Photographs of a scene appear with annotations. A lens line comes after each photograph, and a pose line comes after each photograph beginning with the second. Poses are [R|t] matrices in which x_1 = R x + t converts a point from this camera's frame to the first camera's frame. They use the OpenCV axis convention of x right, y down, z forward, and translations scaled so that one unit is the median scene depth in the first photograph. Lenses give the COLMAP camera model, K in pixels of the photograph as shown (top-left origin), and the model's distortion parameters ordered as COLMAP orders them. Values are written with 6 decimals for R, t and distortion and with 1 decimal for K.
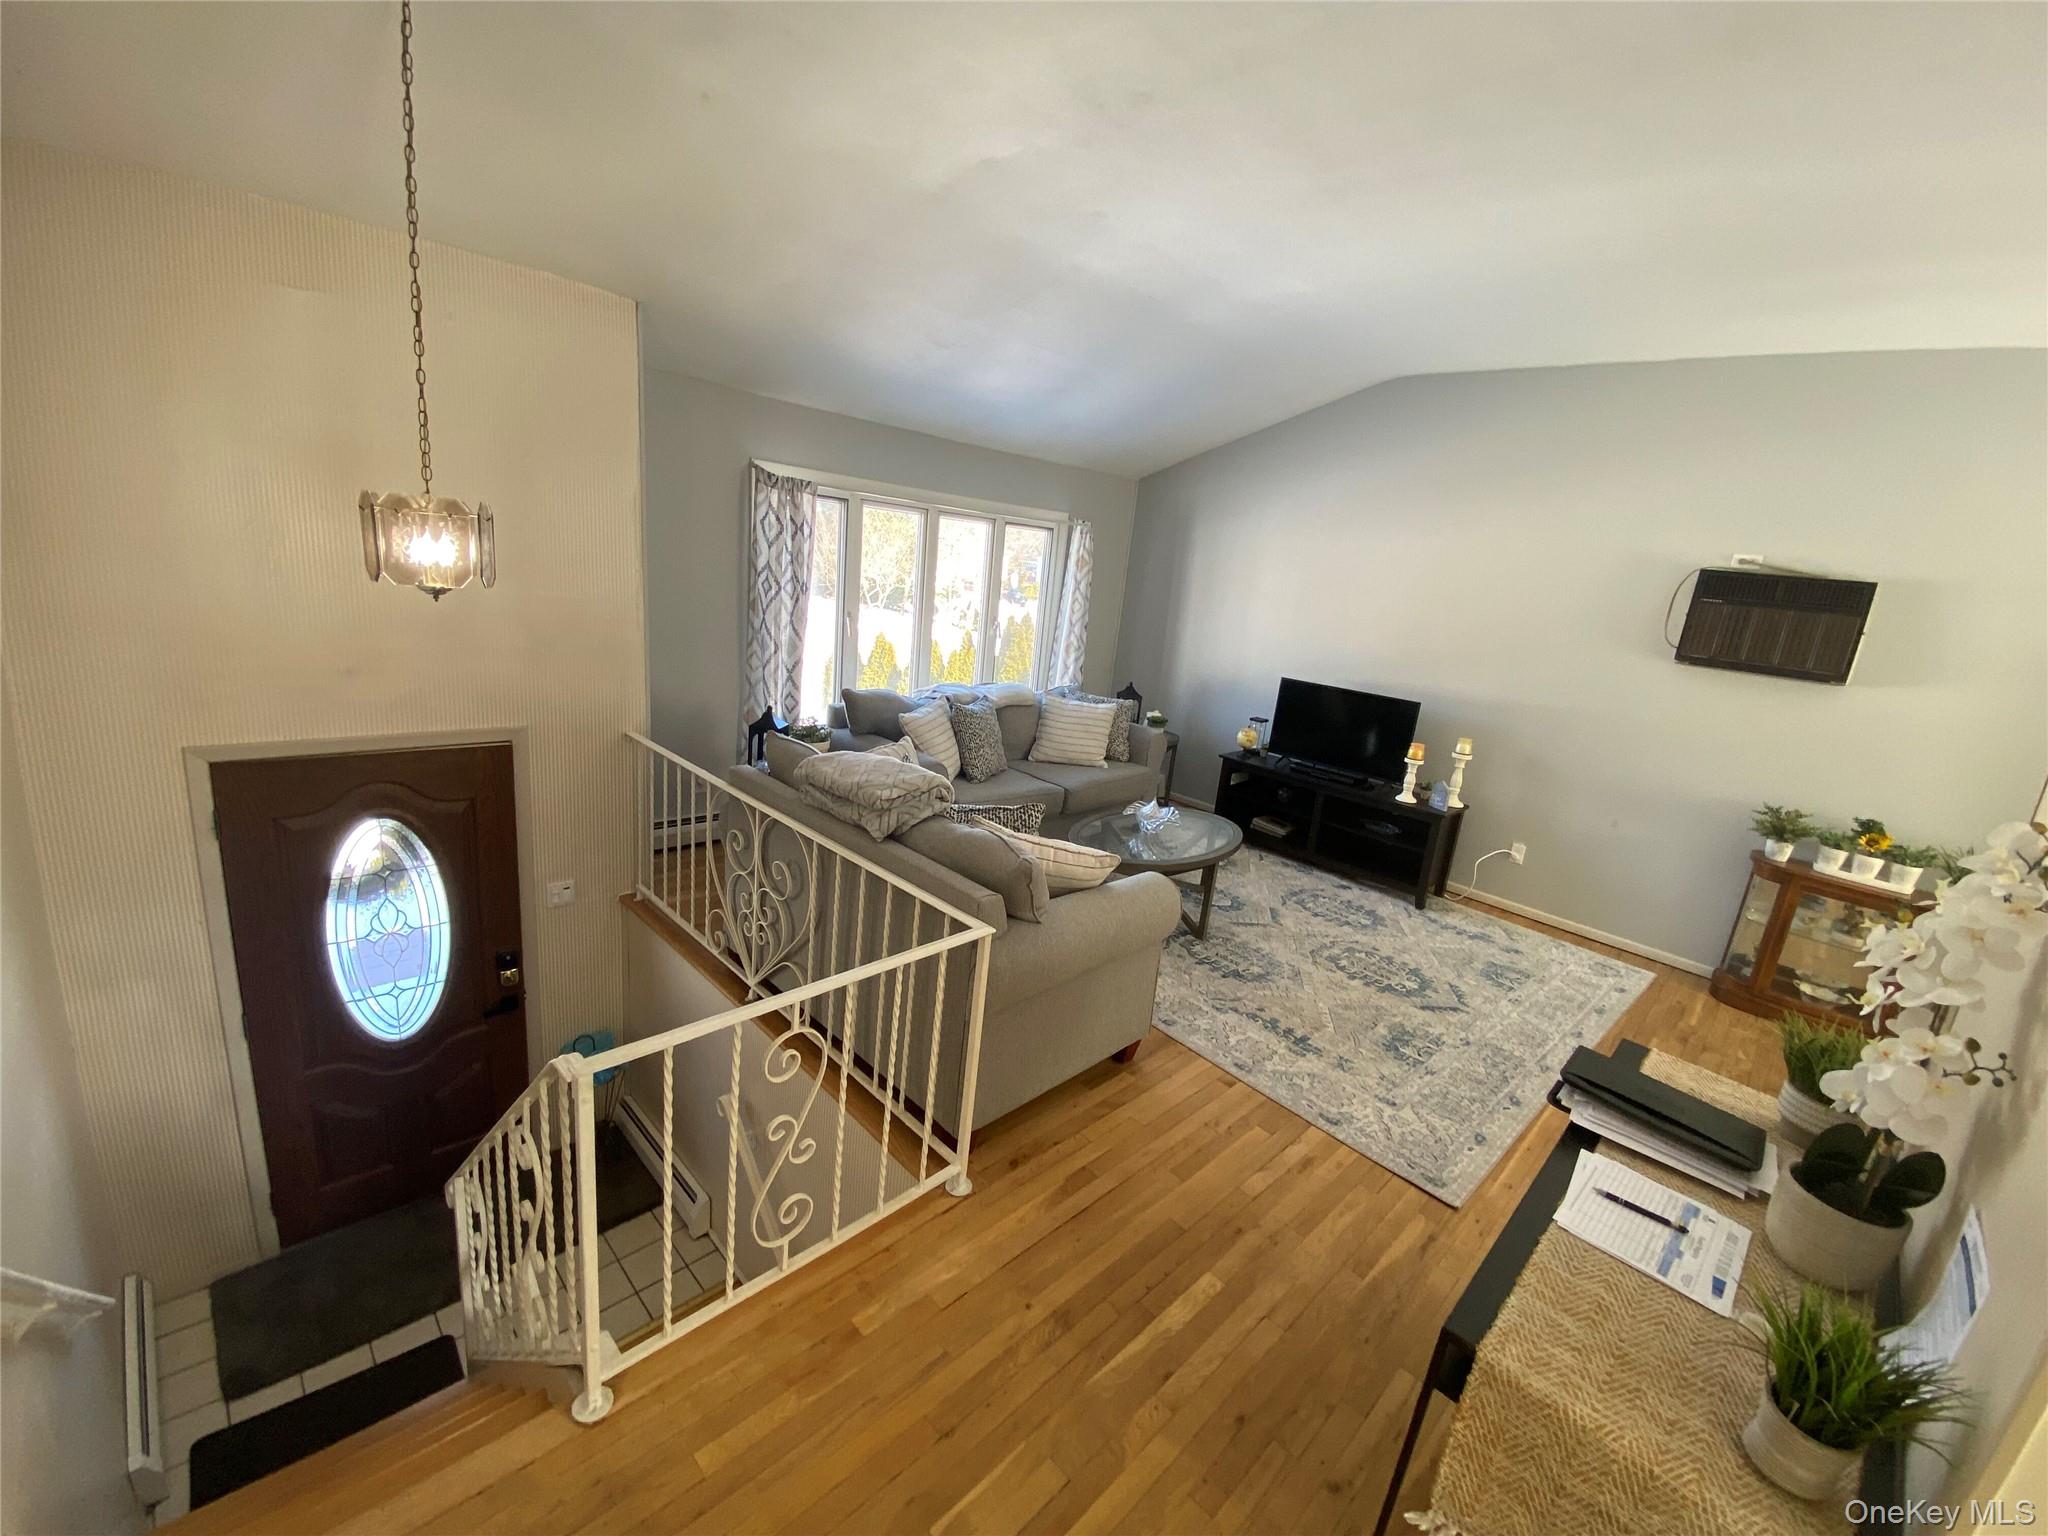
lens RADIAL K [[840.3, 0, 1019.1], [0, 840.3, 764.3], [0, 0, 1]] dist [0.000324, -0.008651]
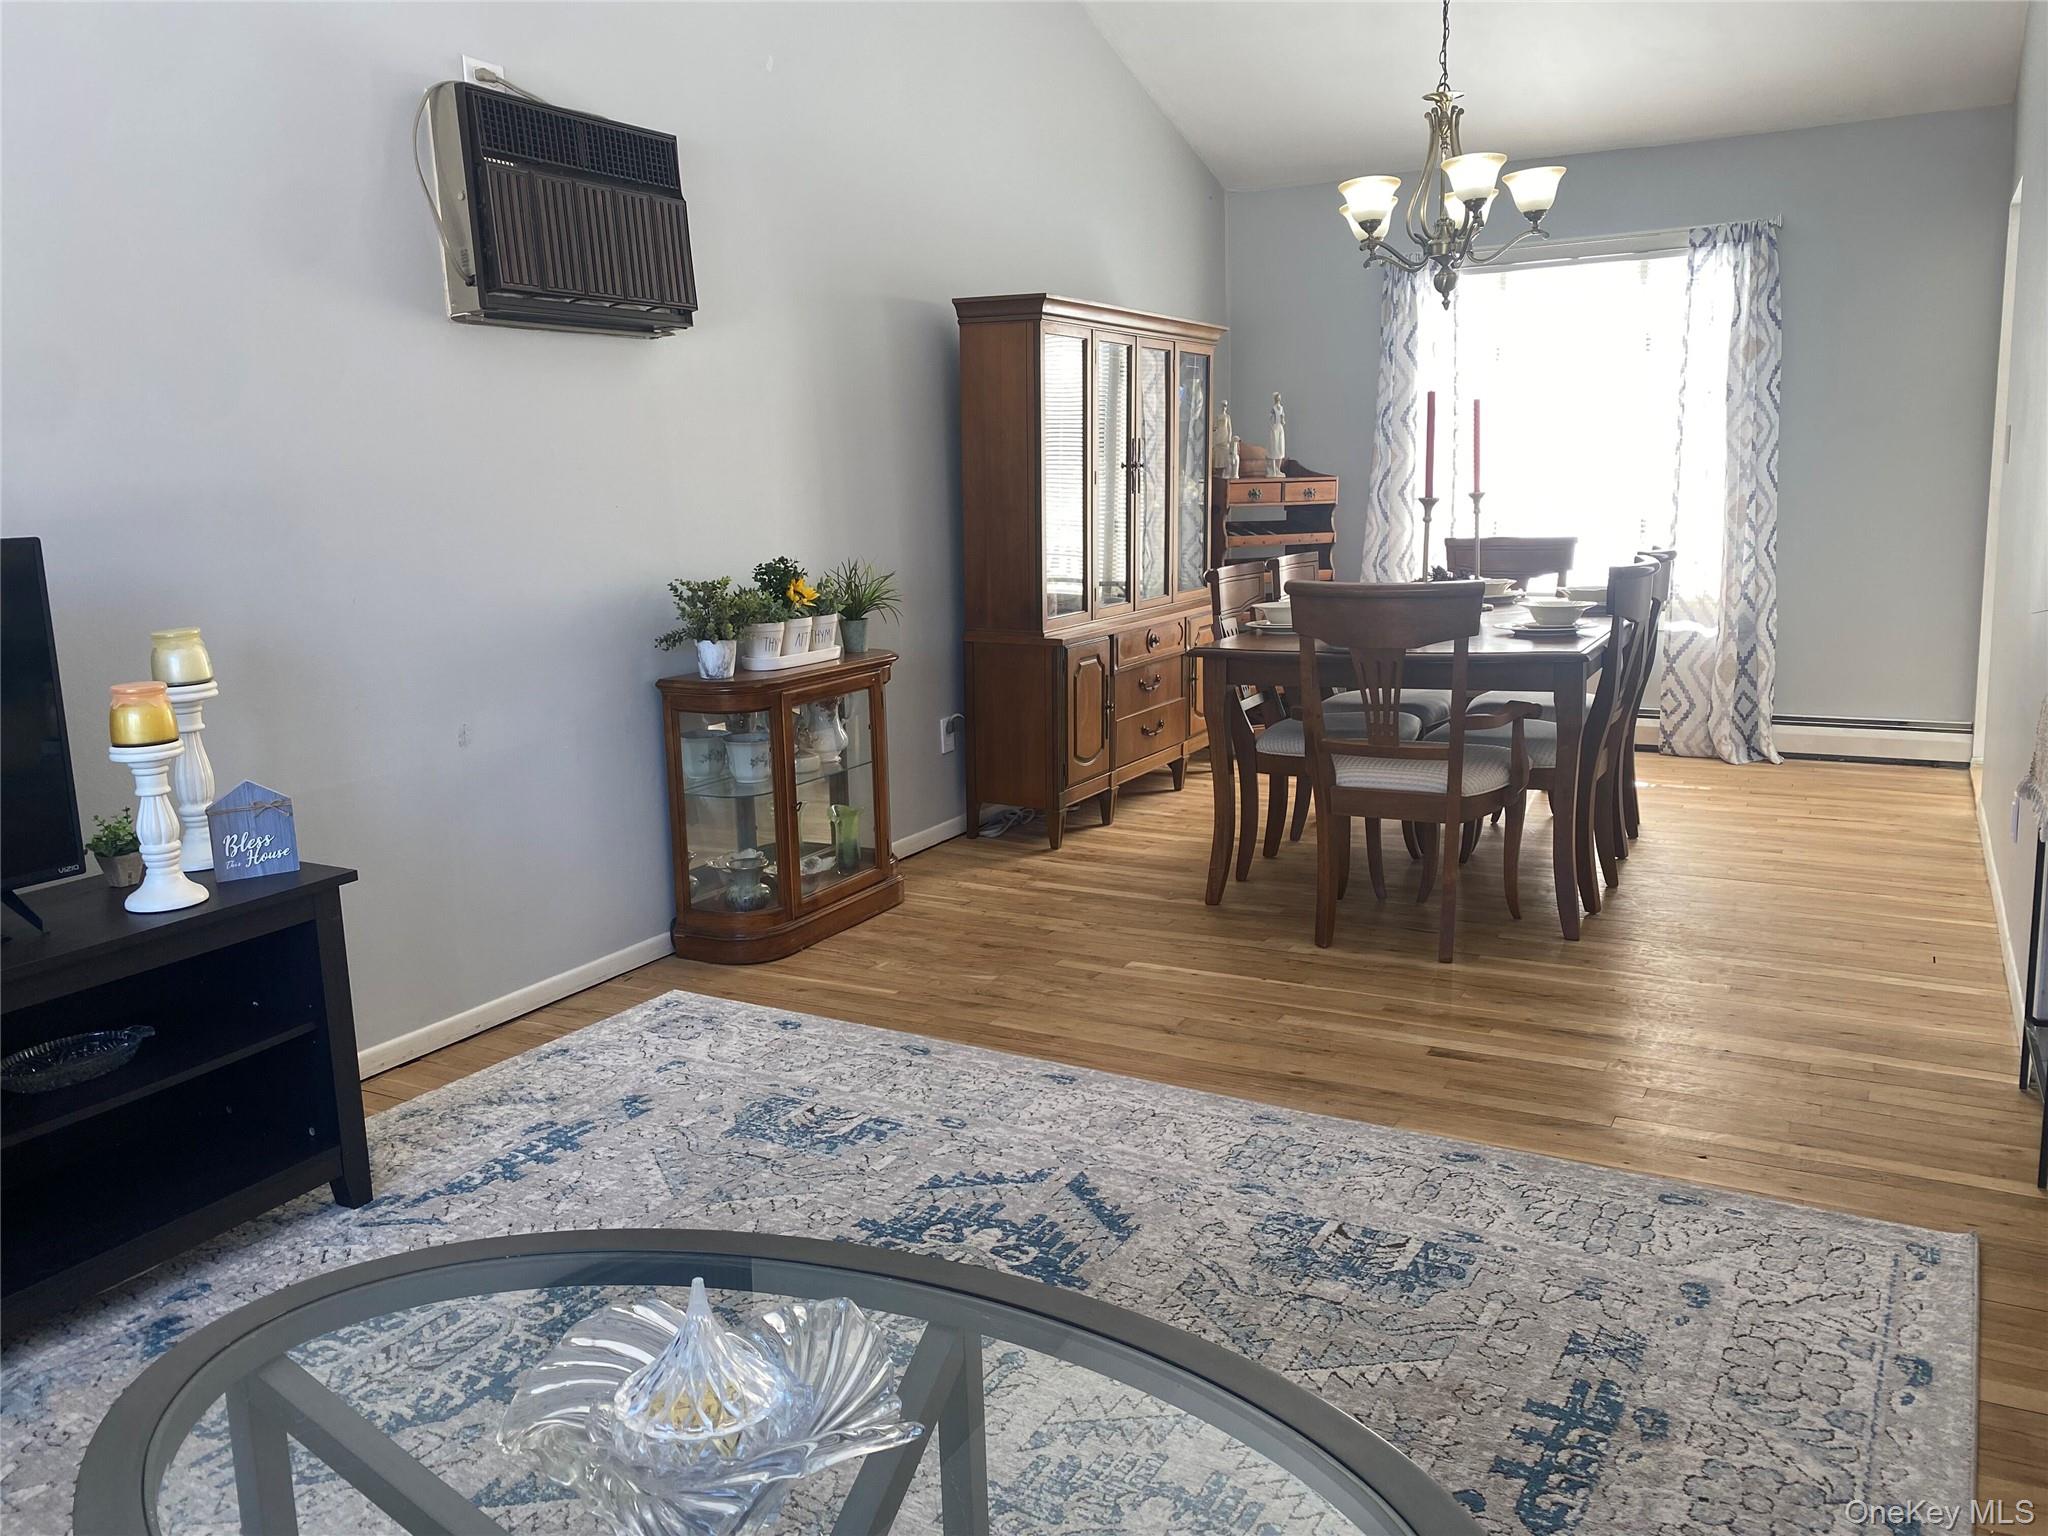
lens RADIAL K [[1568.6, 0, 1012.2], [0, 1568.6, 743.6], [0, 0, 1]] dist [0.043960, -0.061296]
pose [[-0.289456, -0.251952, 0.923437, -0.075984], [0.236540, 0.915987, 0.324064, -0.122927], [-0.927504, 0.312232, -0.205541, 1.019343]]
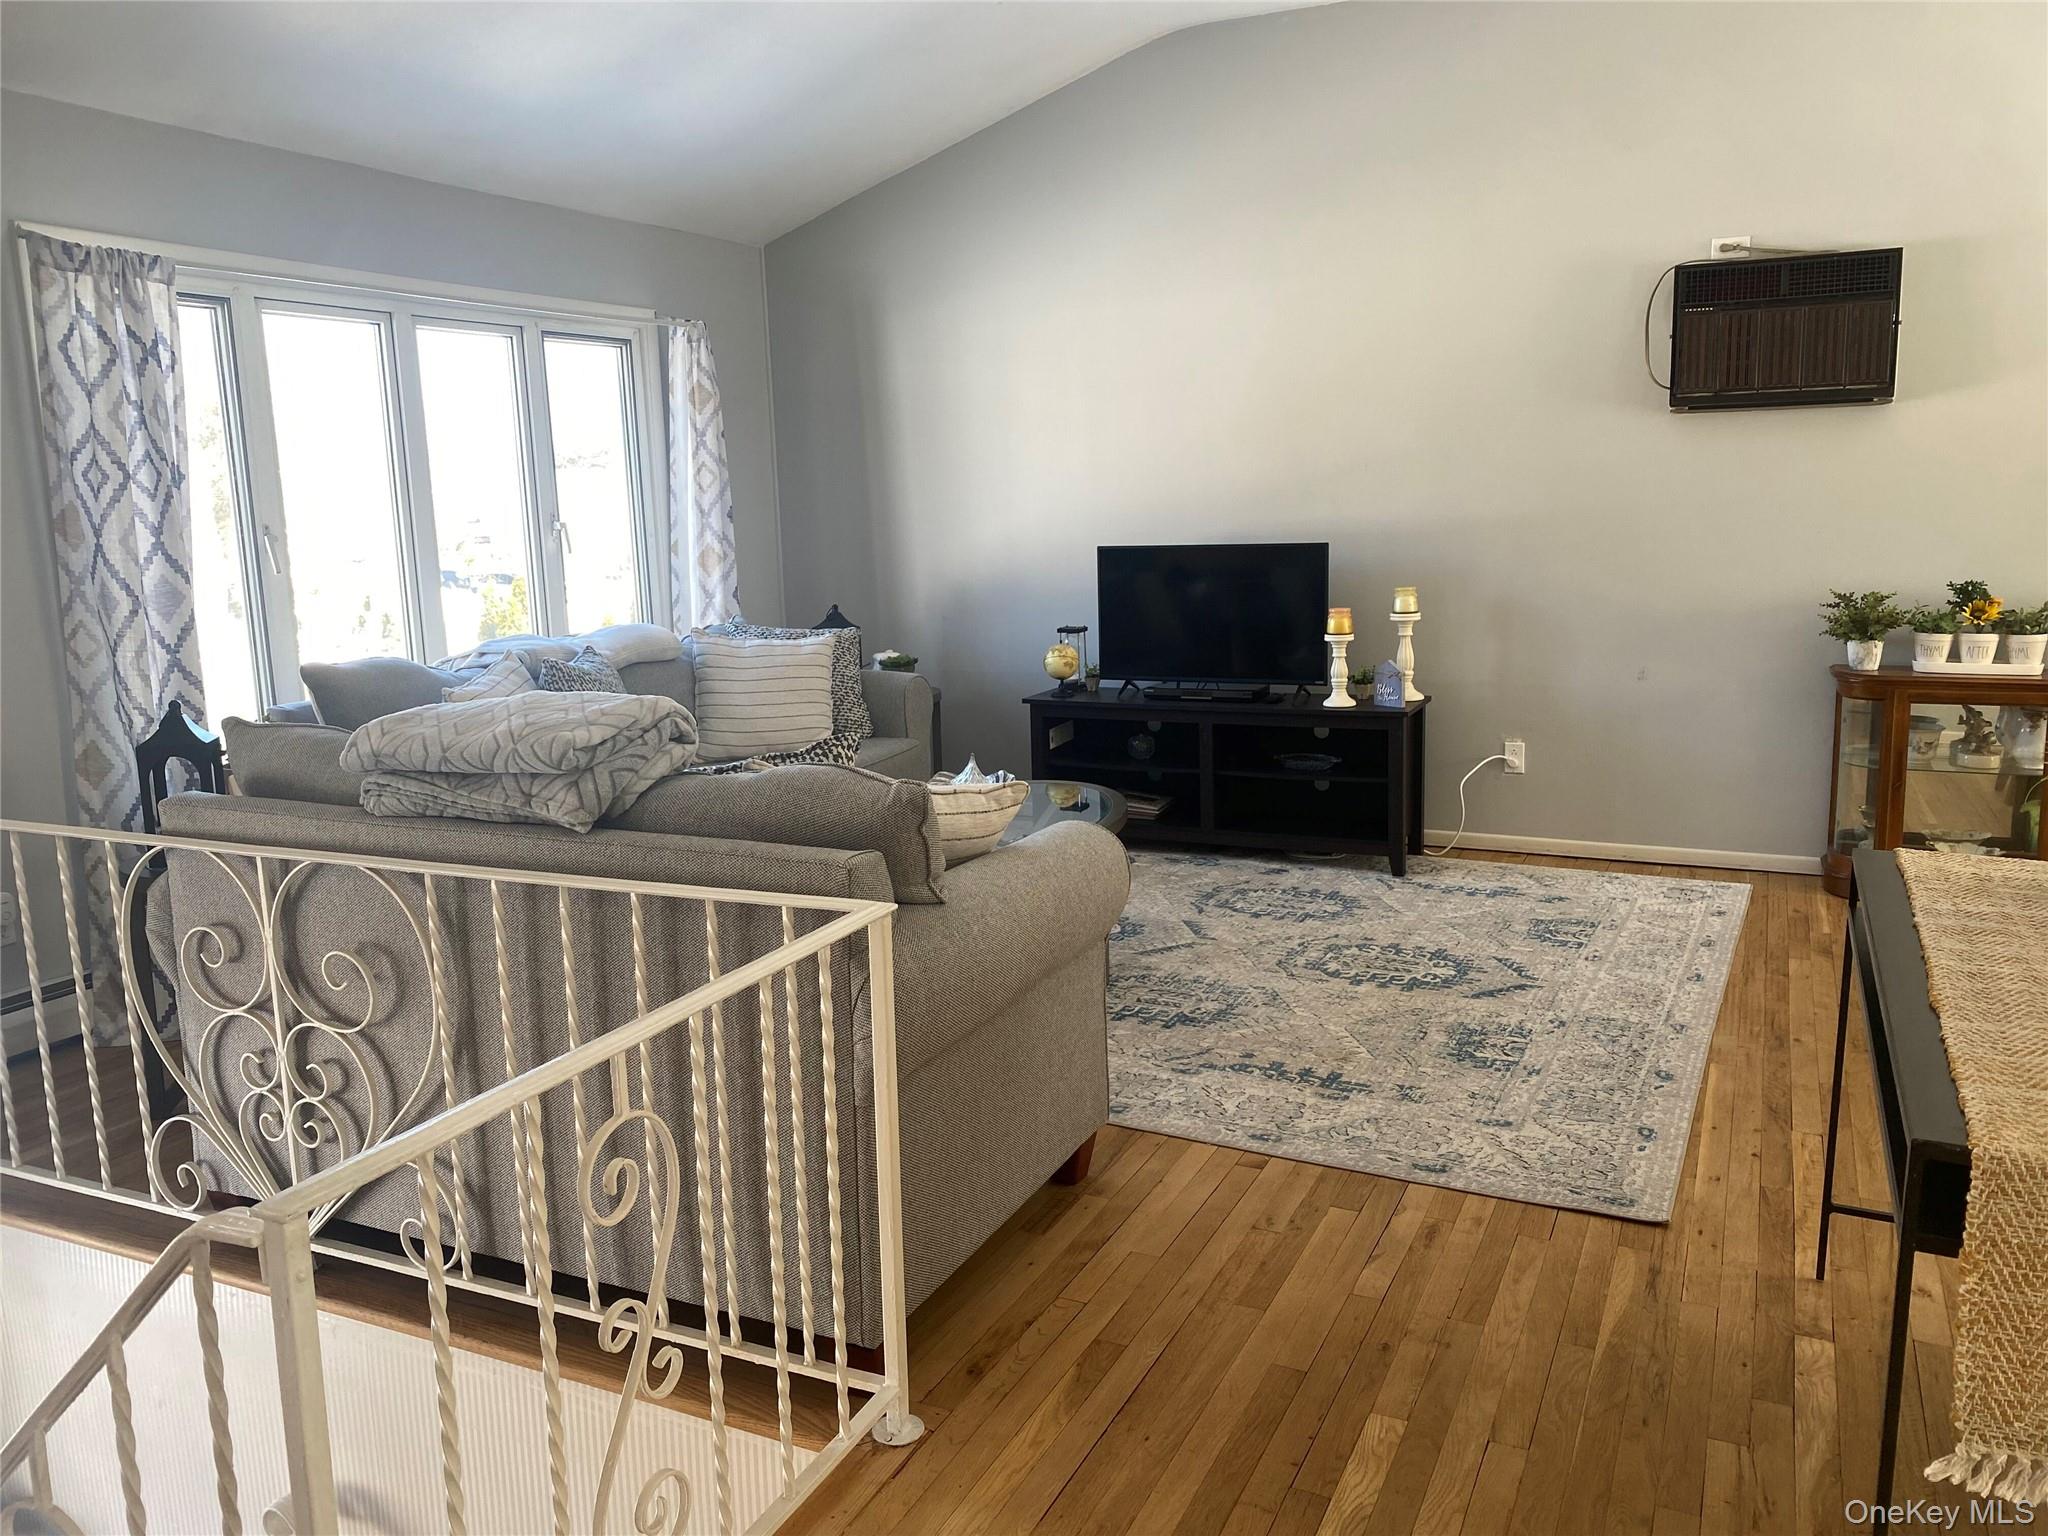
lens RADIAL K [[1568.6, 0, 1035.1], [0, 1568.6, 746.7], [0, 0, 1]] dist [0.043960, -0.061296]
pose [[0.928918, -0.180431, 0.323351, -0.135159], [0.202789, 0.978541, -0.036539, 0.083651], [-0.309820, 0.099514, 0.945573, 0.008604]]
